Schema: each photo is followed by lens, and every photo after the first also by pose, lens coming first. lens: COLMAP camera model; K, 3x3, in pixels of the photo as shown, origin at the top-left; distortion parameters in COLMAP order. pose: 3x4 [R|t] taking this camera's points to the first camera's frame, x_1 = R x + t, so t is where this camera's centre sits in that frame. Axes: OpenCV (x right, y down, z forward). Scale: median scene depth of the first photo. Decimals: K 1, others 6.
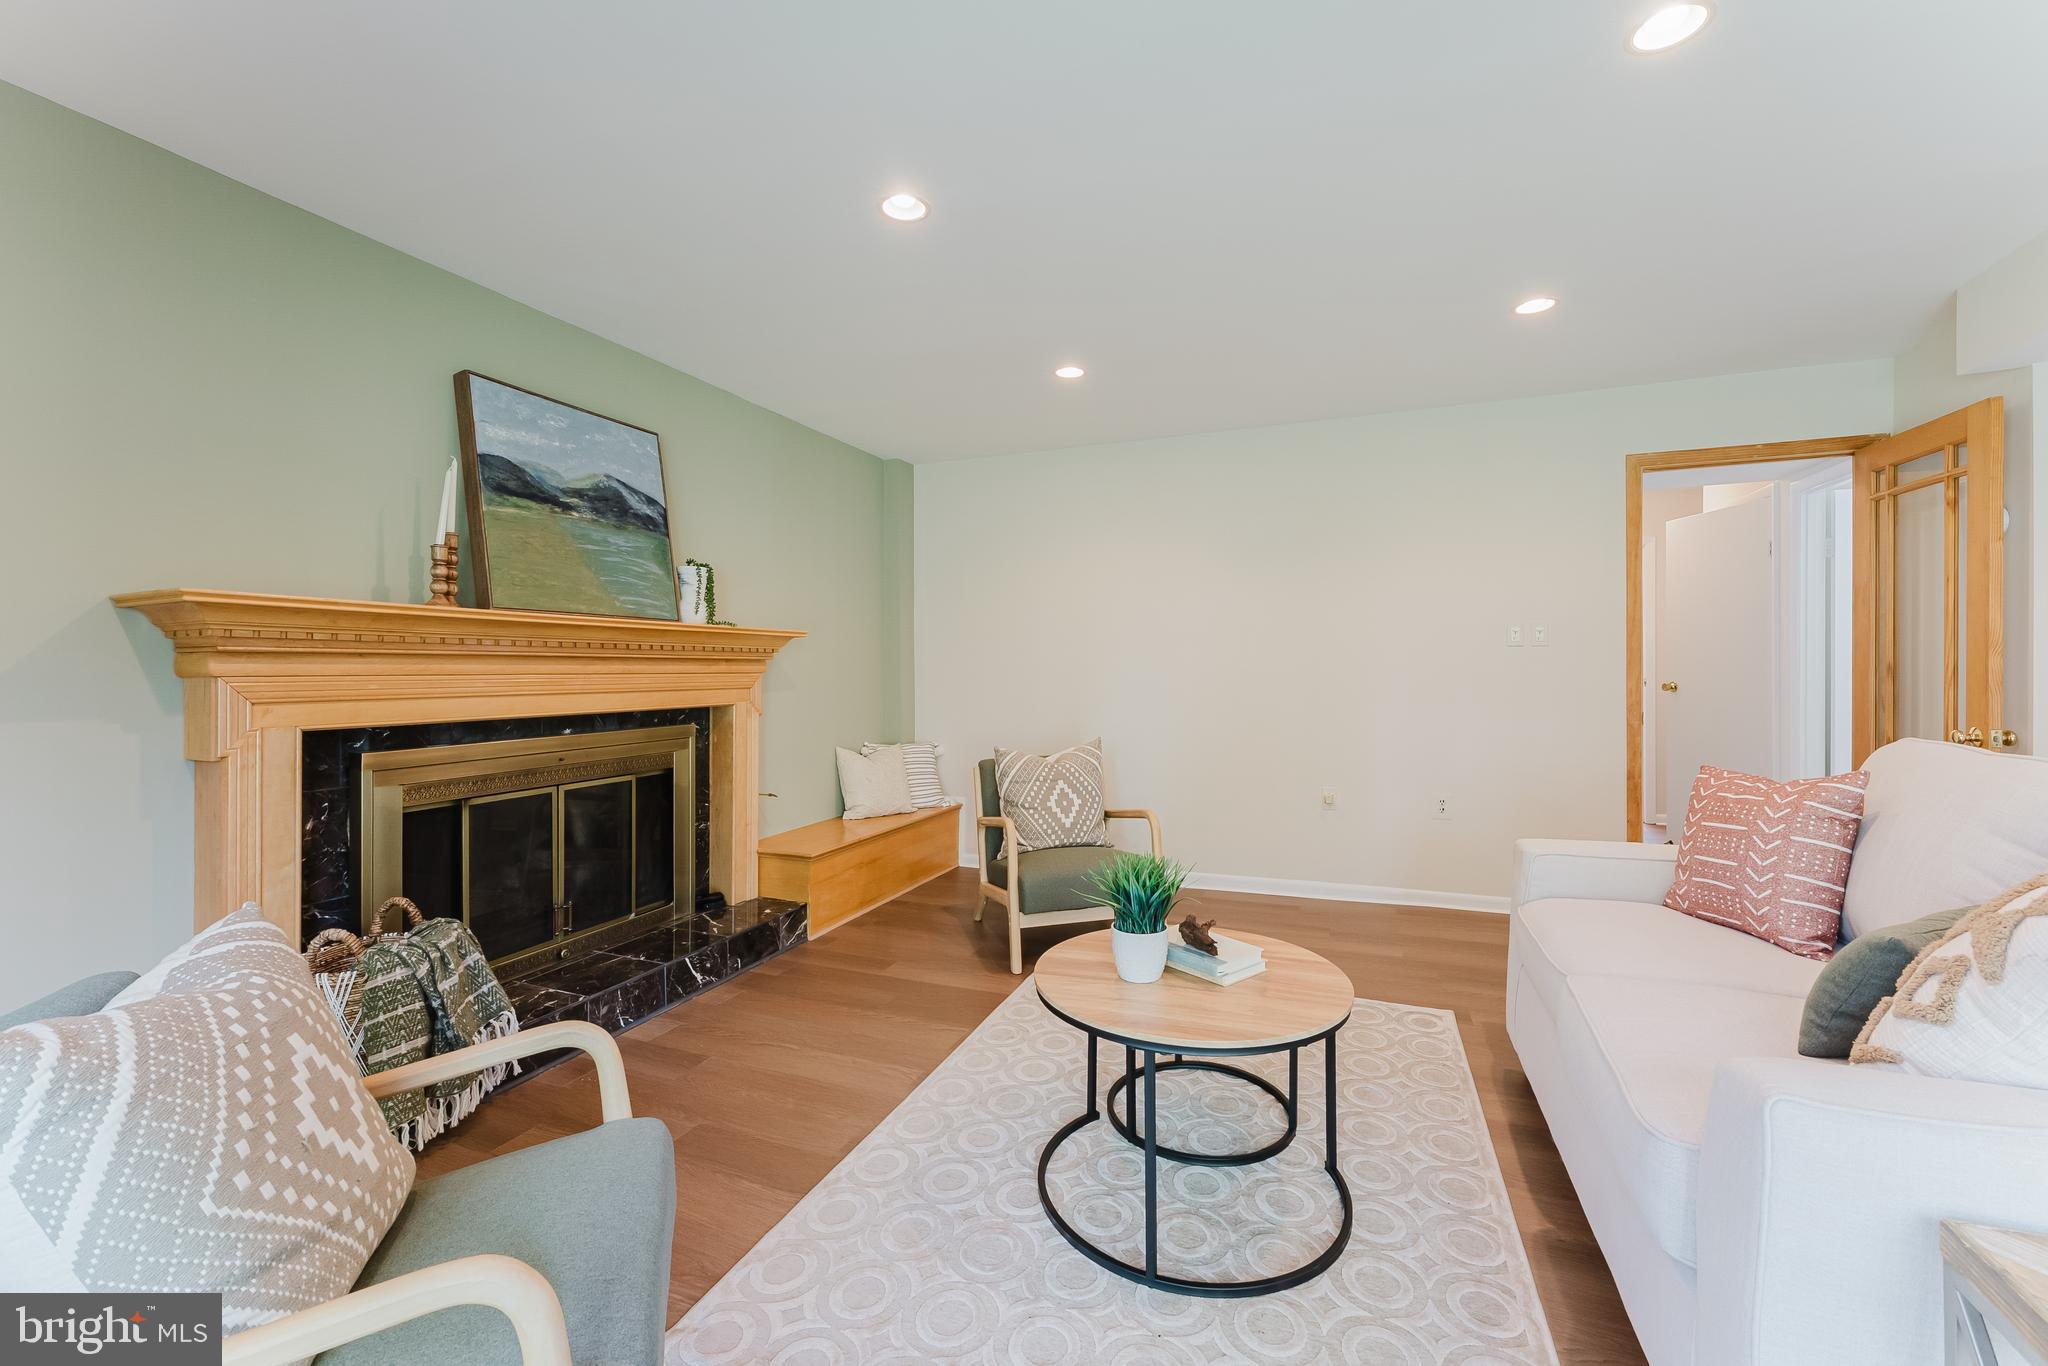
lens RADIAL K [[829.4, 0, 1024.9], [0, 829.4, 672.2], [0, 0, 1]] dist [-0.000865, -0.000398]
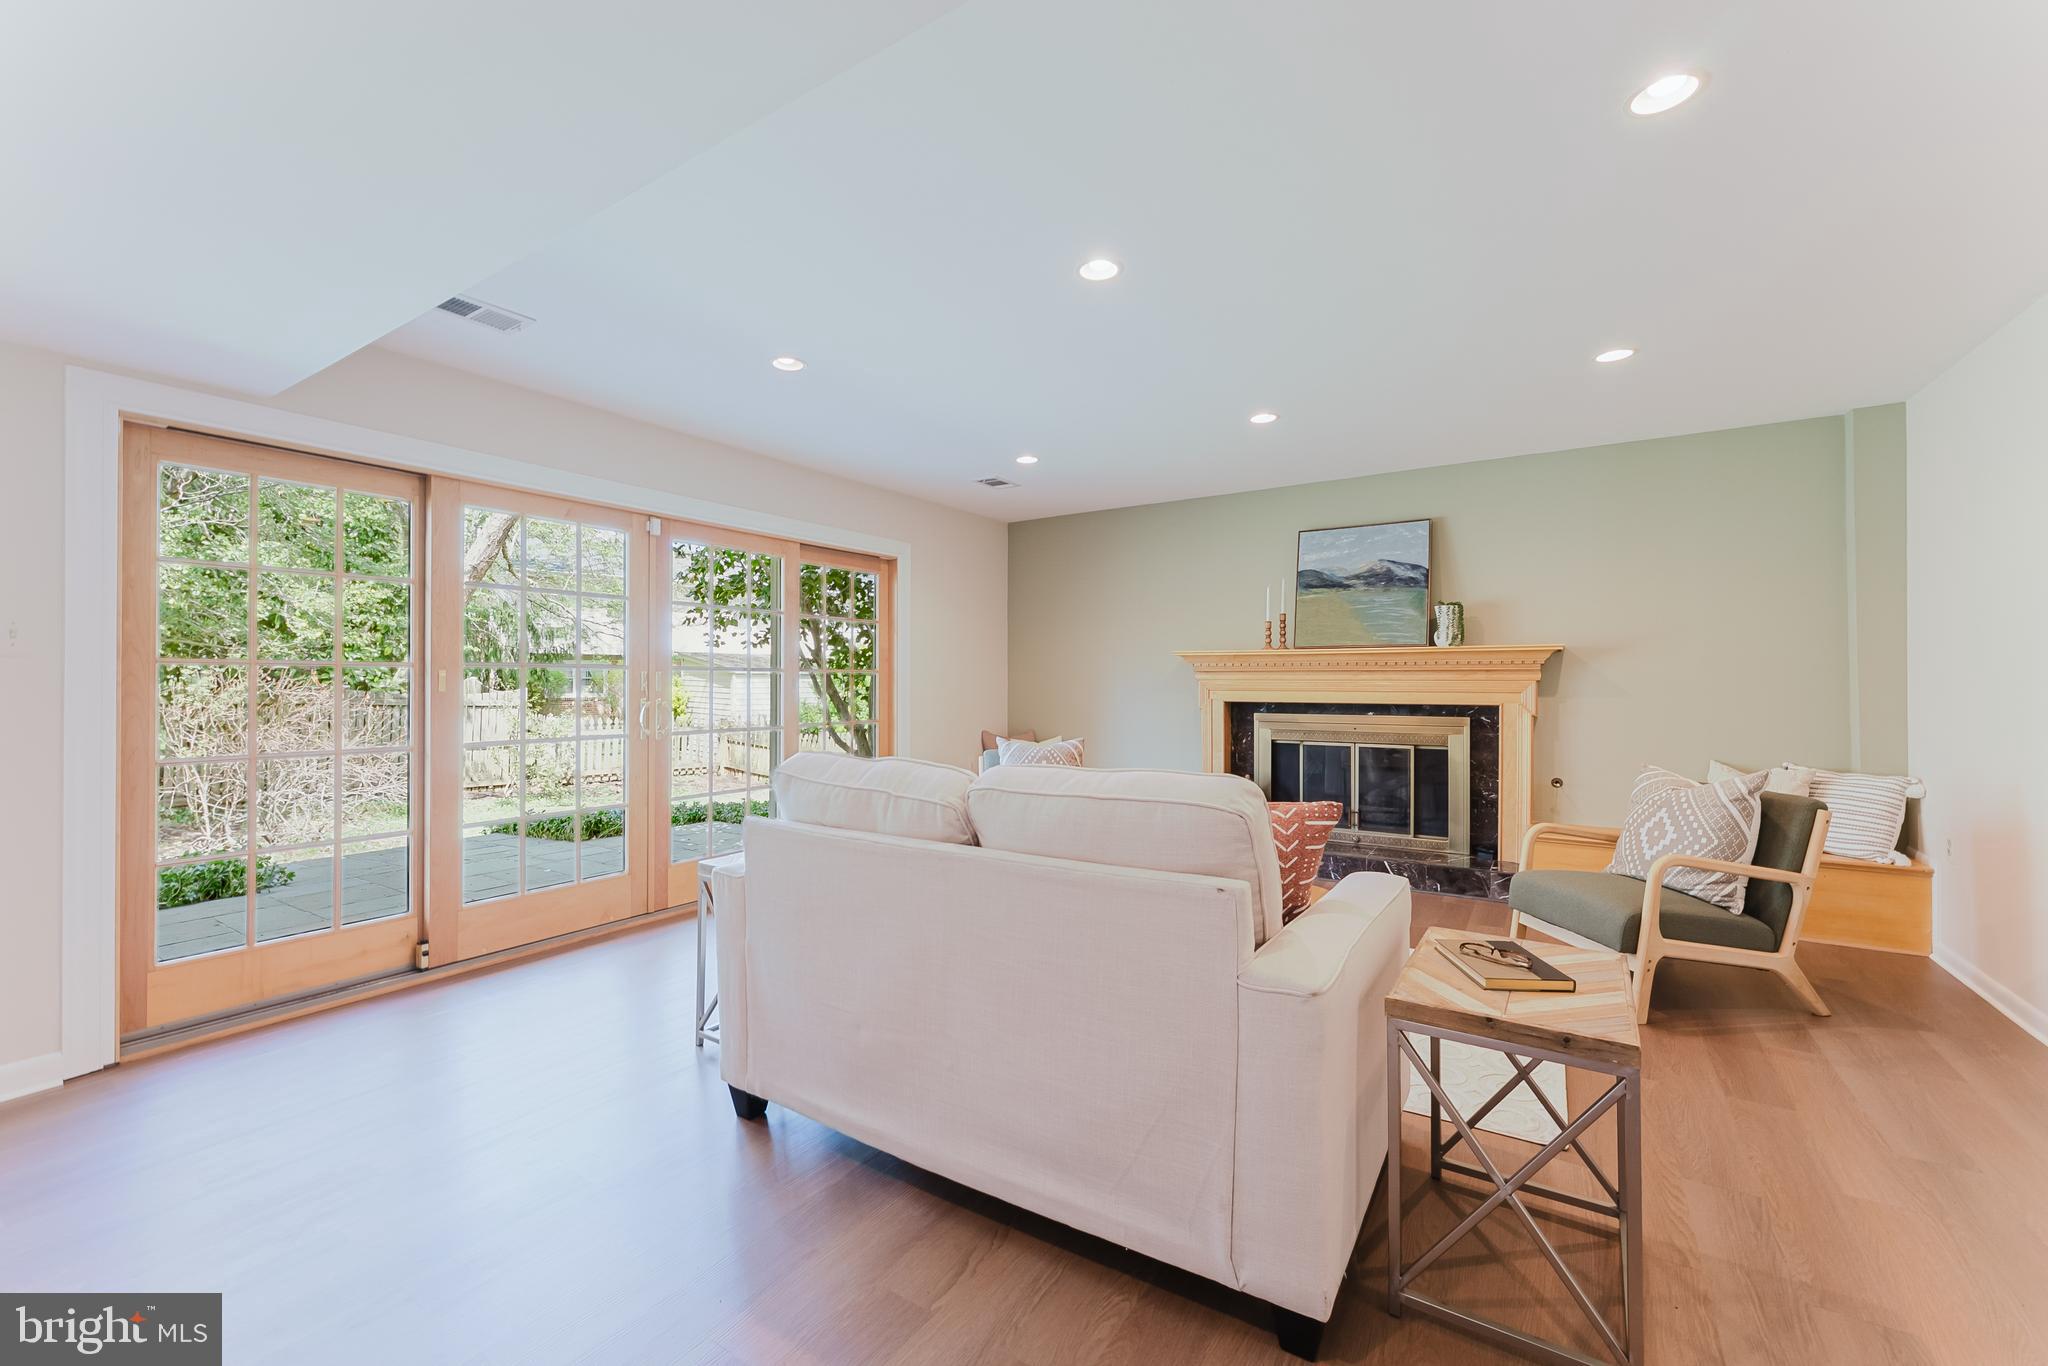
lens RADIAL K [[829.4, 0, 1027.6], [0, 829.4, 683.1], [0, 0, 1]] dist [-0.000865, -0.000398]
pose [[-0.194160, 0.011043, -0.980908, 1.284287], [-0.001786, 0.999931, 0.011610, -0.010924], [0.980968, 0.004006, -0.194127, 0.650427]]
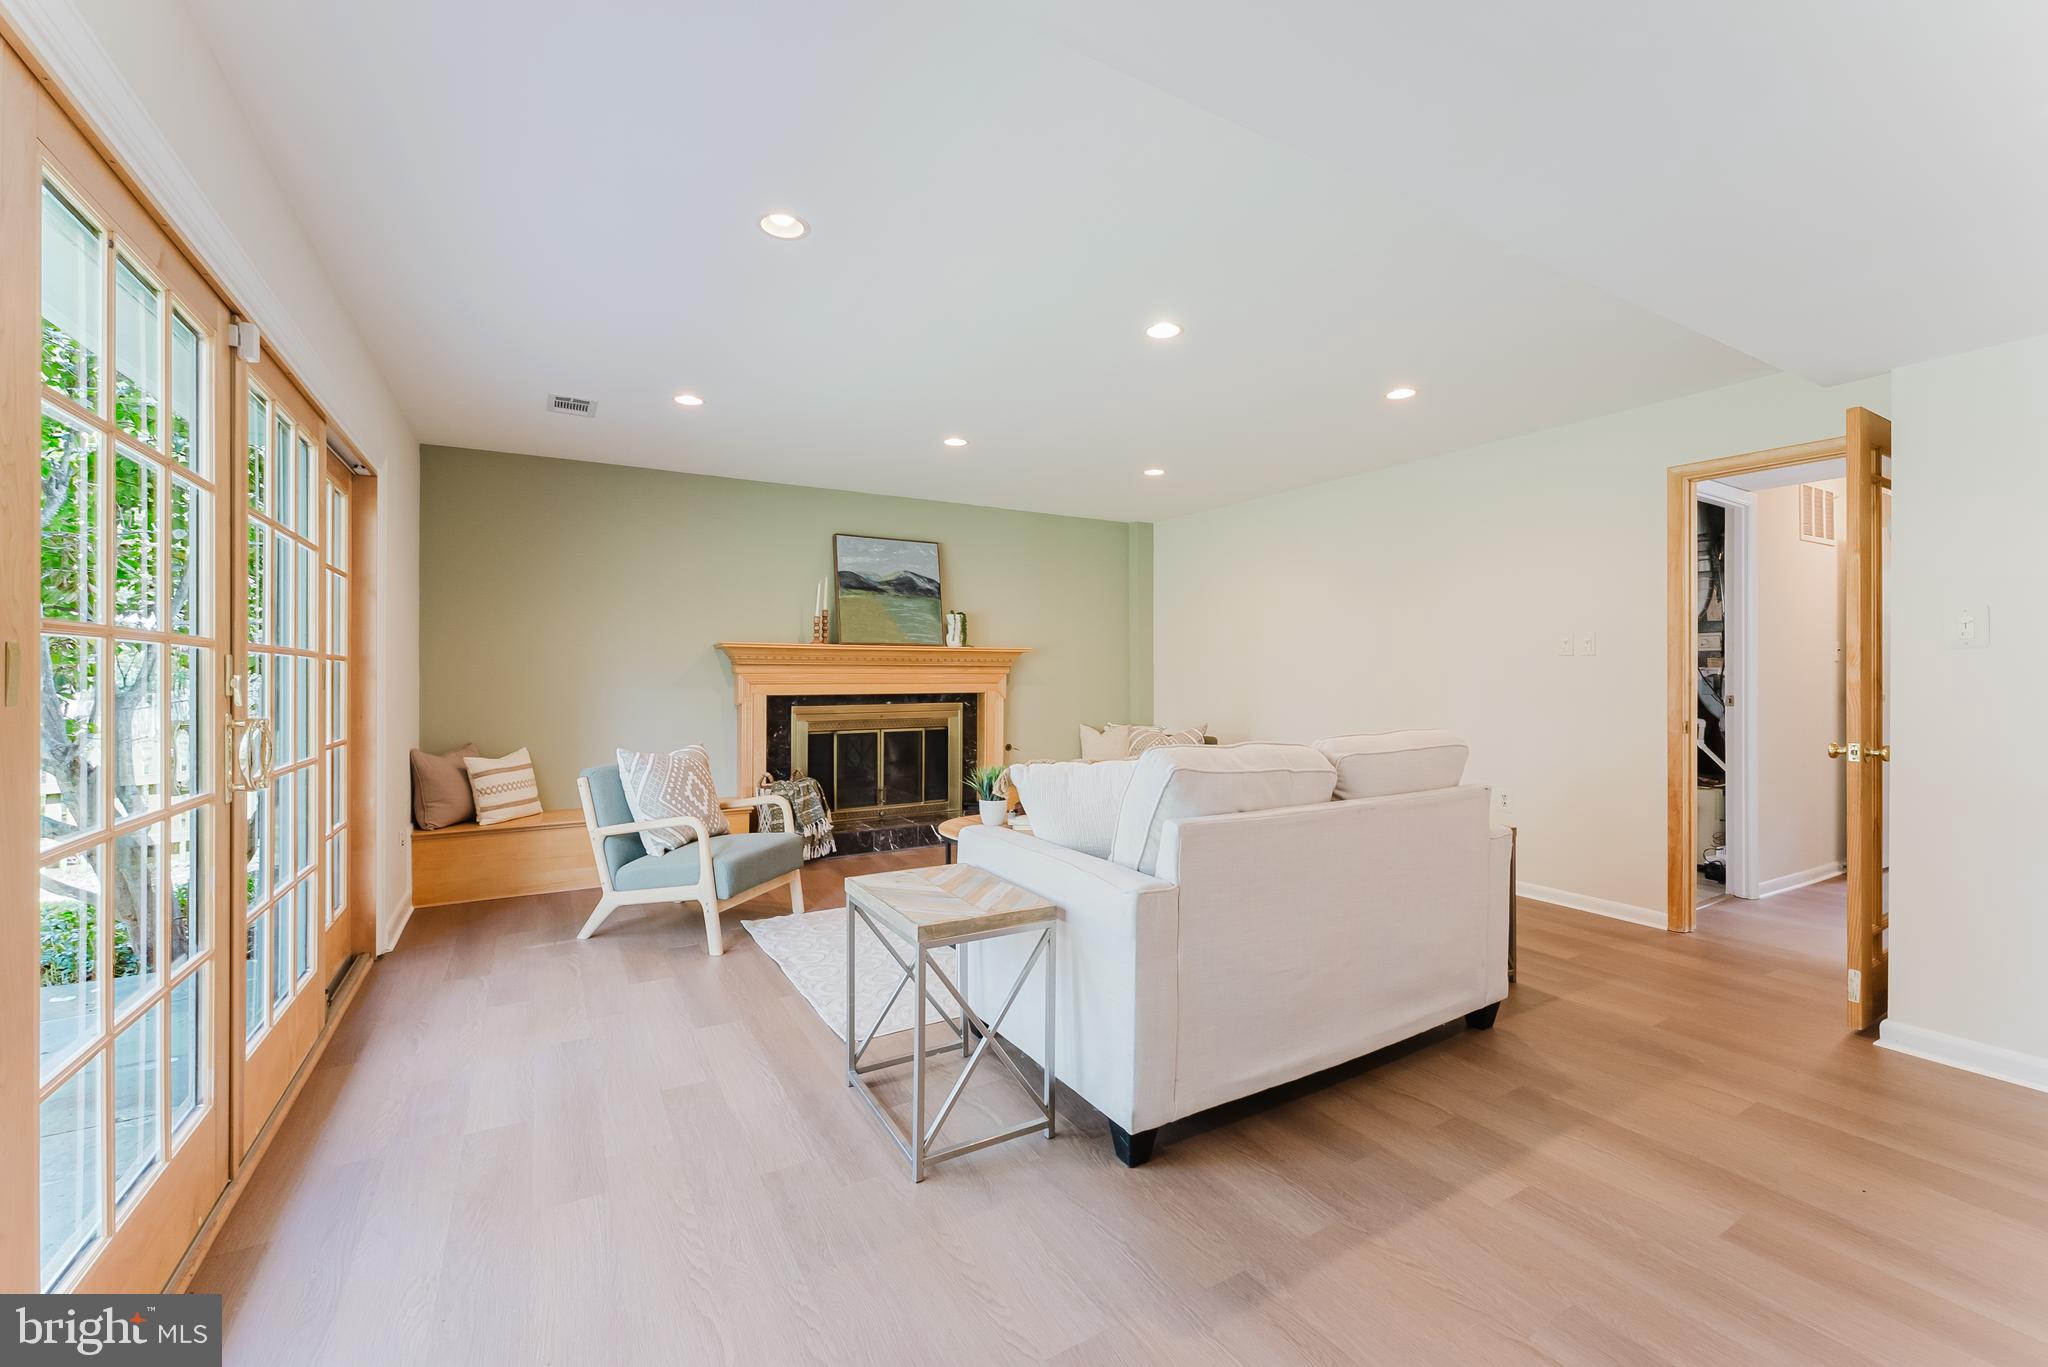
lens RADIAL K [[829.4, 0, 1027.6], [0, 829.4, 678.8], [0, 0, 1]] dist [-0.000865, -0.000398]
pose [[0.794795, 0.013983, -0.606717, 0.921109], [-0.009149, 0.999897, 0.011059, -0.010876], [0.606809, -0.003239, 0.794841, -0.371492]]
